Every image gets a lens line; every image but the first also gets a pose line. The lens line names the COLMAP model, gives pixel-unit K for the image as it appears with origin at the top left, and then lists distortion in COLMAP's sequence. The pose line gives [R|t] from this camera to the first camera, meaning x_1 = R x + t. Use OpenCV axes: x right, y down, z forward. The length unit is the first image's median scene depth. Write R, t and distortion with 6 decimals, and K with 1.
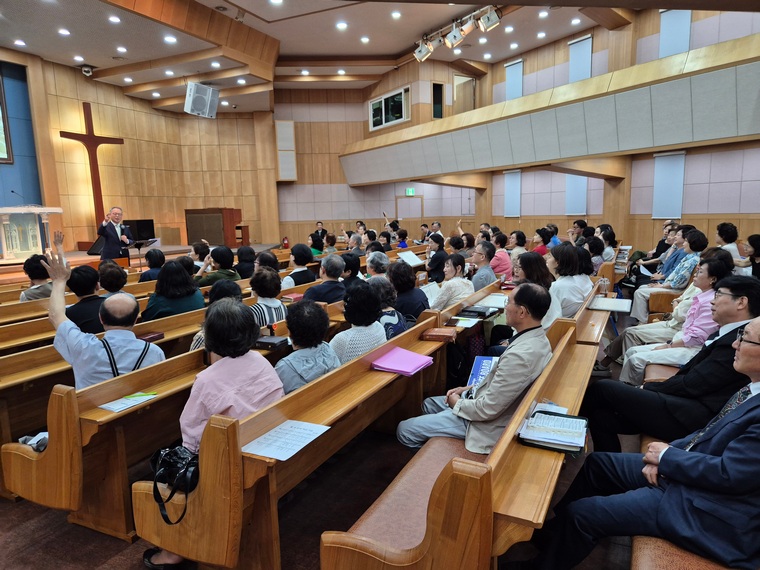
lens RADIAL K [[506.8, 0, 380.0], [0, 506.8, 285.0], [0, 0, 1]] dist [0.074592, -0.059504]
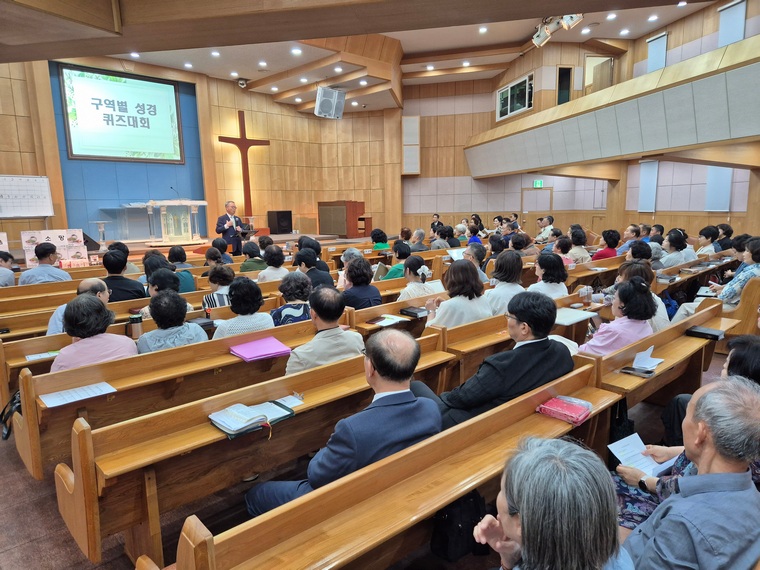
lens RADIAL K [[506.8, 0, 380.0], [0, 506.8, 285.0], [0, 0, 1]] dist [0.074592, -0.059504]
pose [[0.939701, 0.063008, -0.336144, 0.132302], [-0.056120, 0.997968, 0.030177, -0.008395], [0.337362, -0.009493, 0.941327, 0.002629]]
